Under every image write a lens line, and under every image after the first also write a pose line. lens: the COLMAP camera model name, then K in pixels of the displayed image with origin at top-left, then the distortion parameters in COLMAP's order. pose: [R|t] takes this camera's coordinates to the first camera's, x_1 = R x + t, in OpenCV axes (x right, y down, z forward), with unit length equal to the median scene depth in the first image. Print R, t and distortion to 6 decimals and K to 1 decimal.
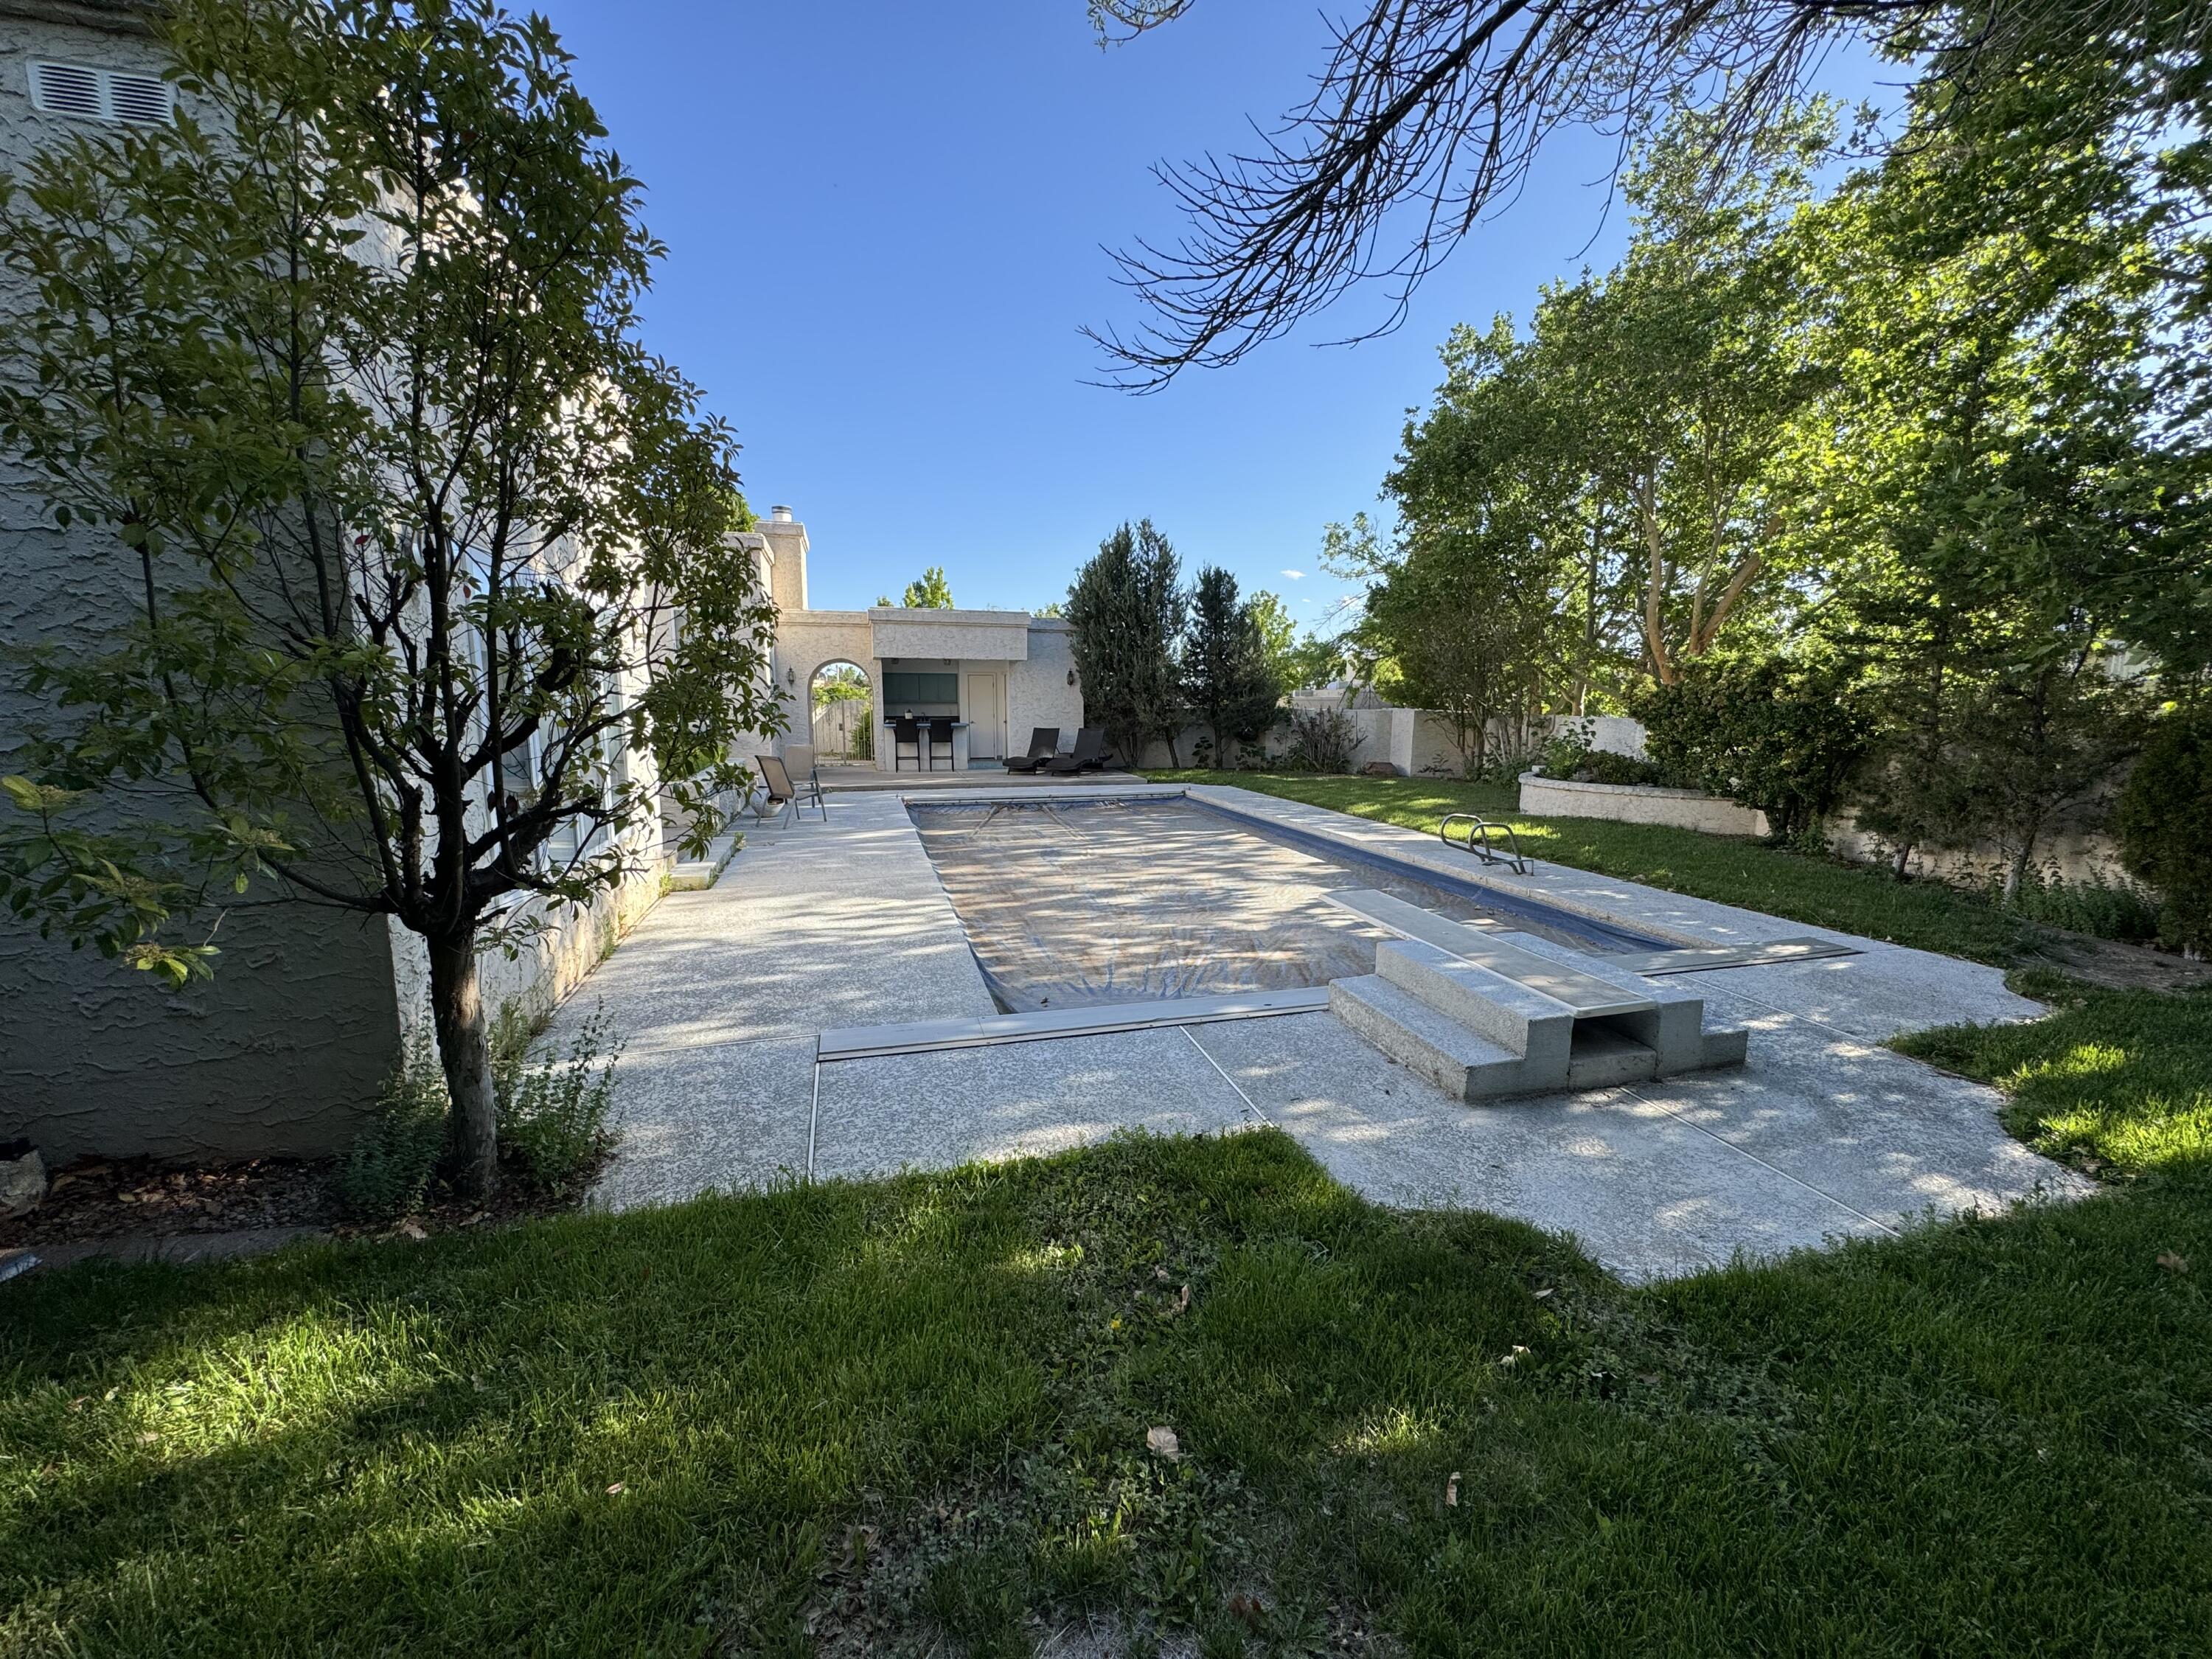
lens RADIAL K [[878.8, 0, 1106.0], [0, 878.8, 829.5], [0, 0, 1]] dist [0.001040, 0.000155]
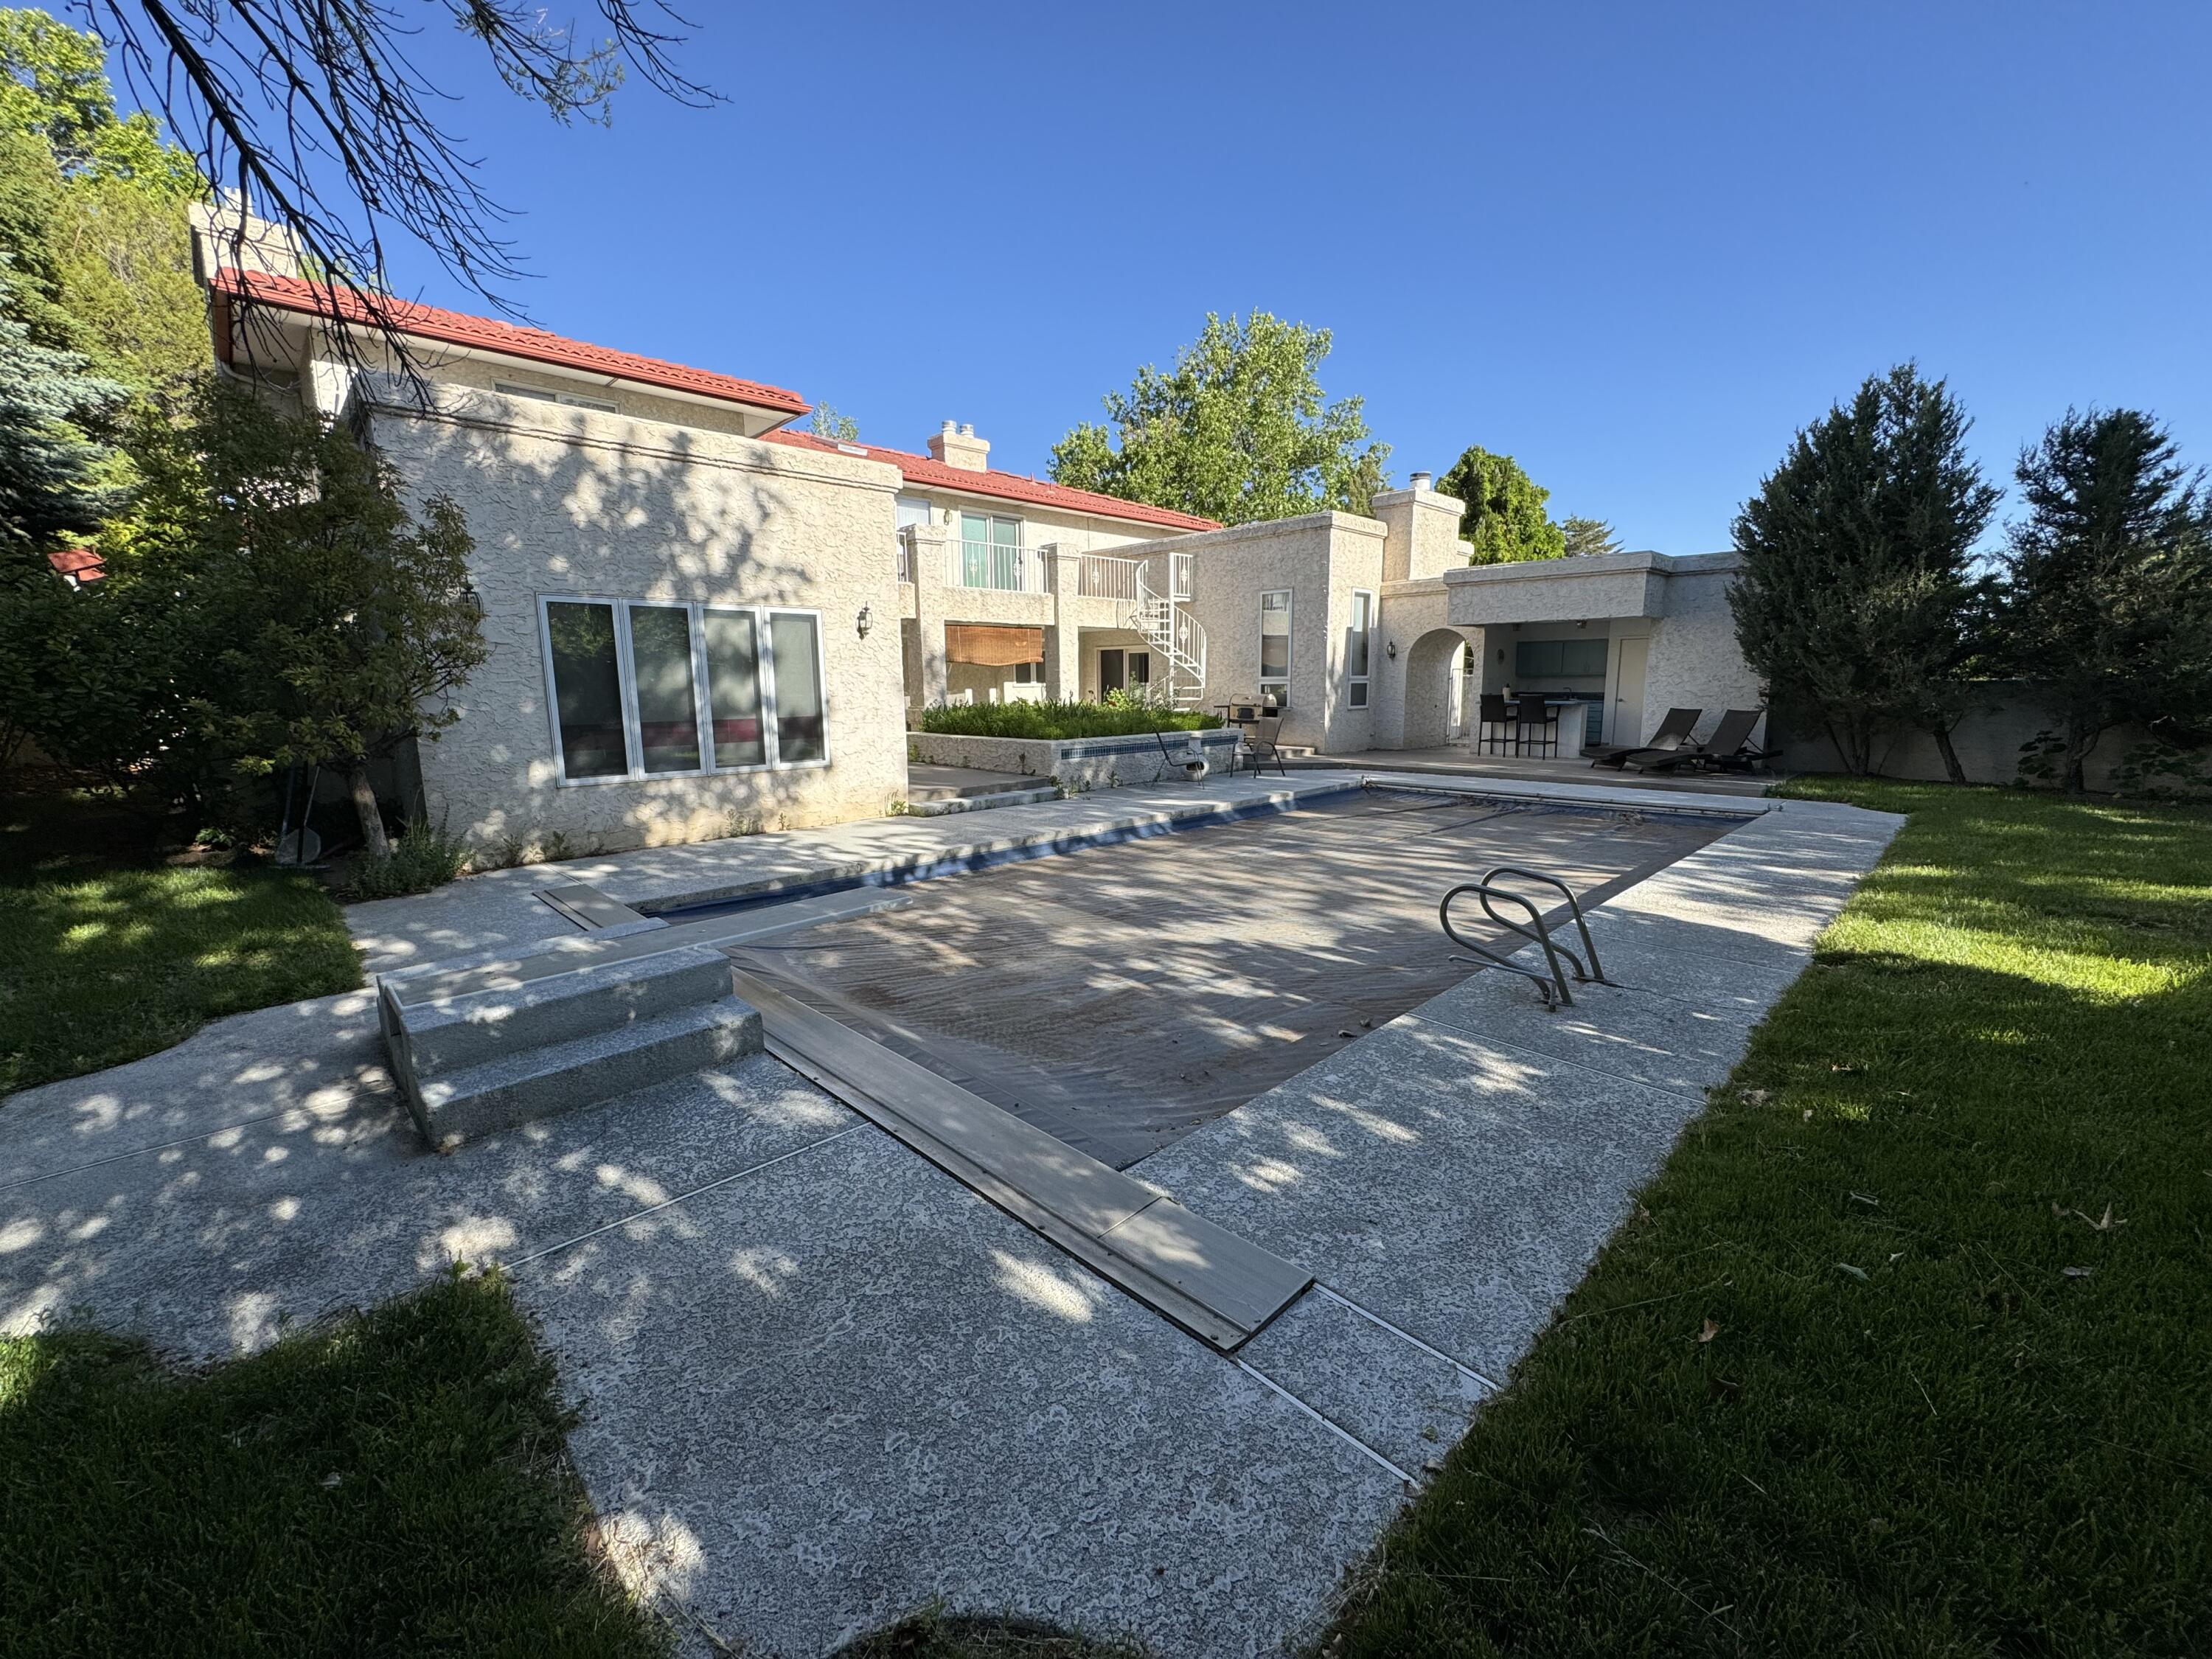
lens RADIAL K [[878.8, 0, 1106.0], [0, 878.8, 829.5], [0, 0, 1]] dist [0.001040, 0.000155]
pose [[0.479907, 0.139196, -0.866207, 0.983917], [-0.119493, 0.988503, 0.092646, -0.080444], [0.869144, 0.059045, 0.491022, 0.688463]]
